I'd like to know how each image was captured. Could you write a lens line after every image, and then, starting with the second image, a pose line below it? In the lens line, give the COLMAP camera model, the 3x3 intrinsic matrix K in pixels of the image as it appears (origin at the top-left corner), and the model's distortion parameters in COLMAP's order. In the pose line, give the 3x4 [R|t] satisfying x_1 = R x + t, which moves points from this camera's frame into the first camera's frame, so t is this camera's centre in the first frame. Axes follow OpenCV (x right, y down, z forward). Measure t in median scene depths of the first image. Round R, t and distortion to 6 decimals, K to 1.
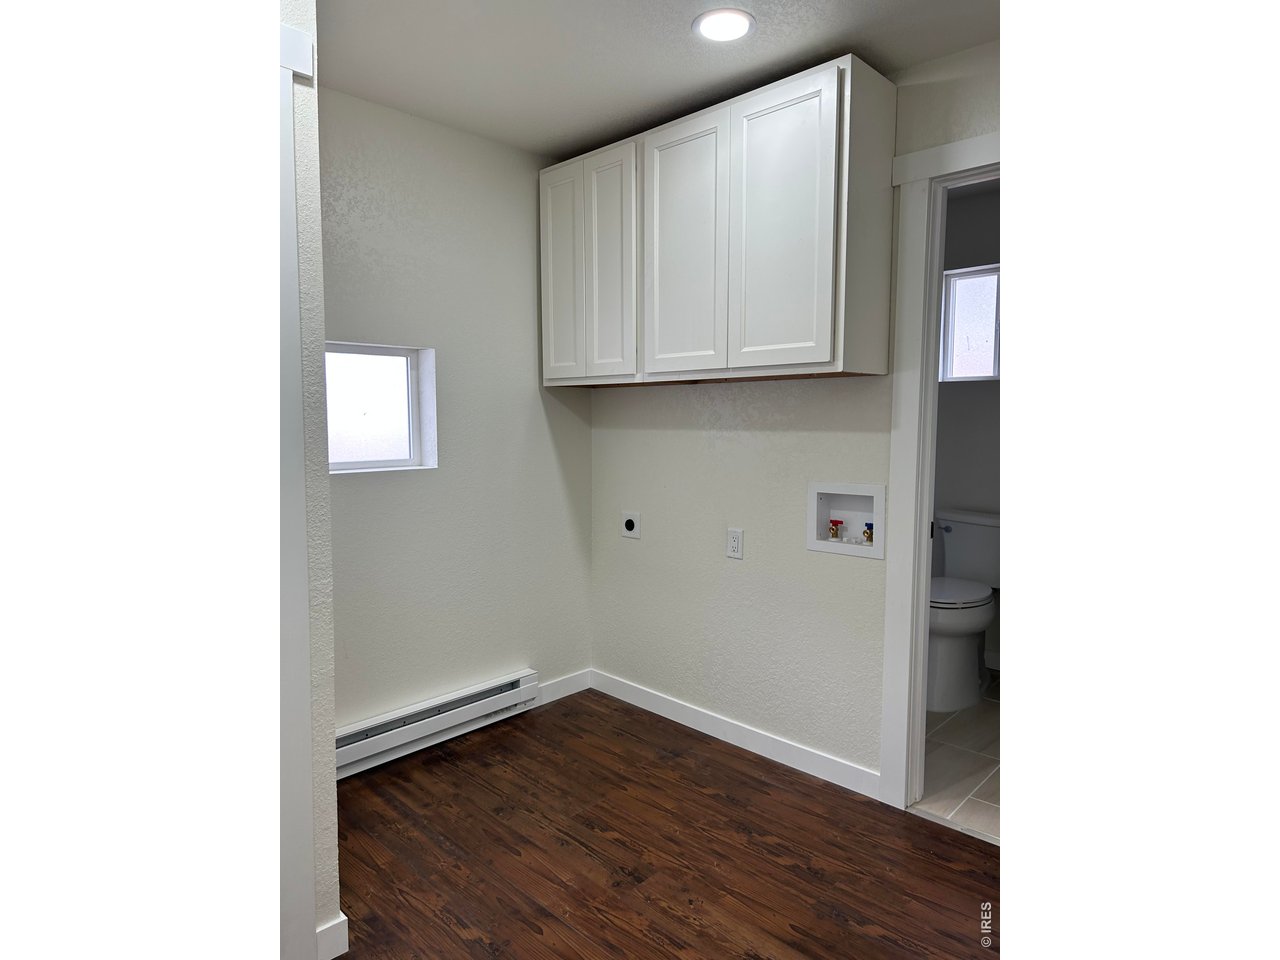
lens RADIAL K [[727.9, 0, 641.8], [0, 727.9, 476.7], [0, 0, 1]] dist [0.020149, -0.008092]
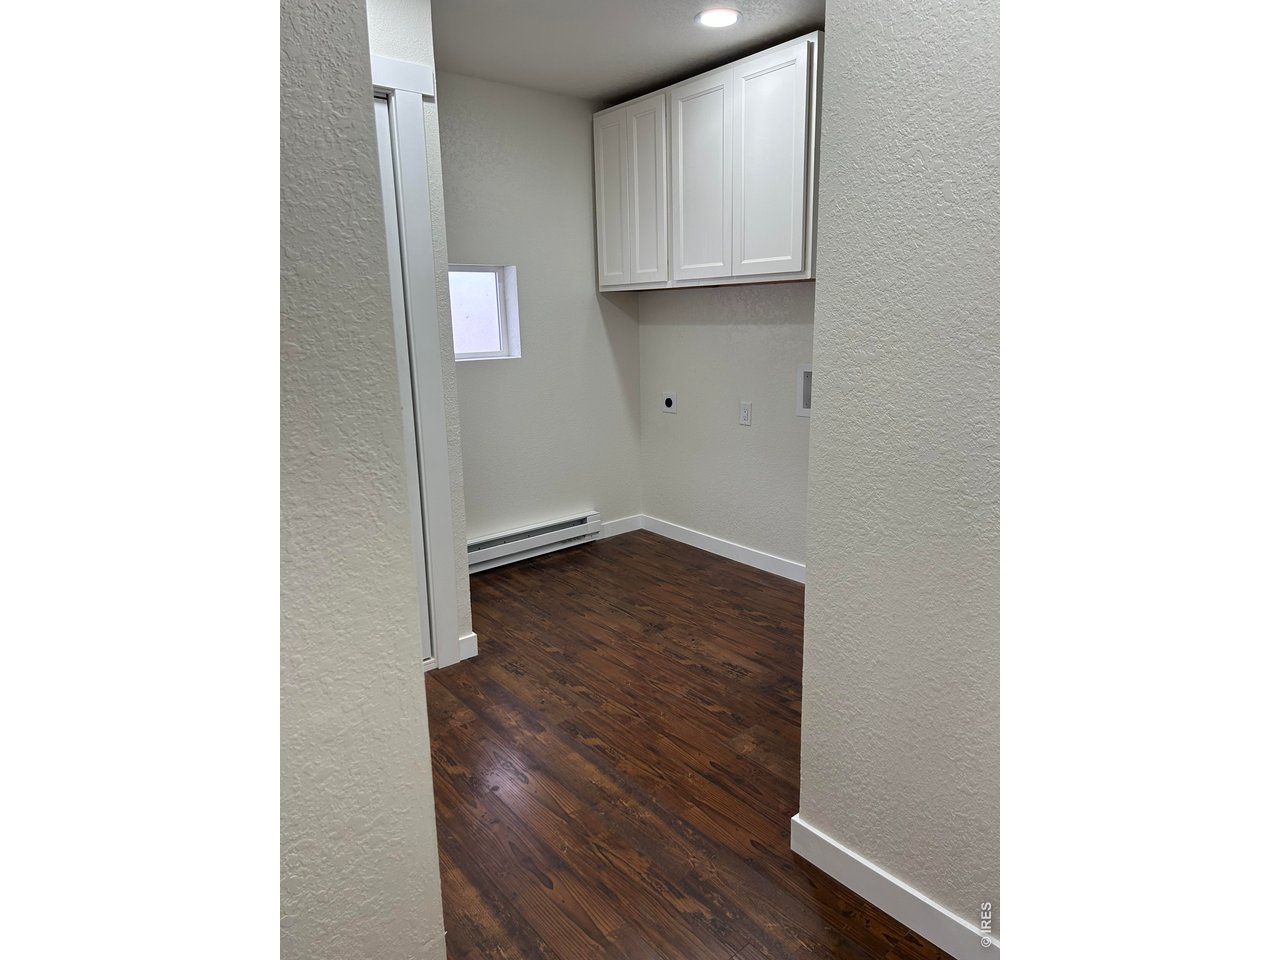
lens RADIAL K [[727.9, 0, 644.1], [0, 727.9, 478.9], [0, 0, 1]] dist [0.020149, -0.008092]
pose [[0.994148, 0.005106, -0.107910, 0.099124], [0.010288, 0.989867, 0.141625, 0.024448], [0.107539, -0.141906, 0.984021, -0.358549]]
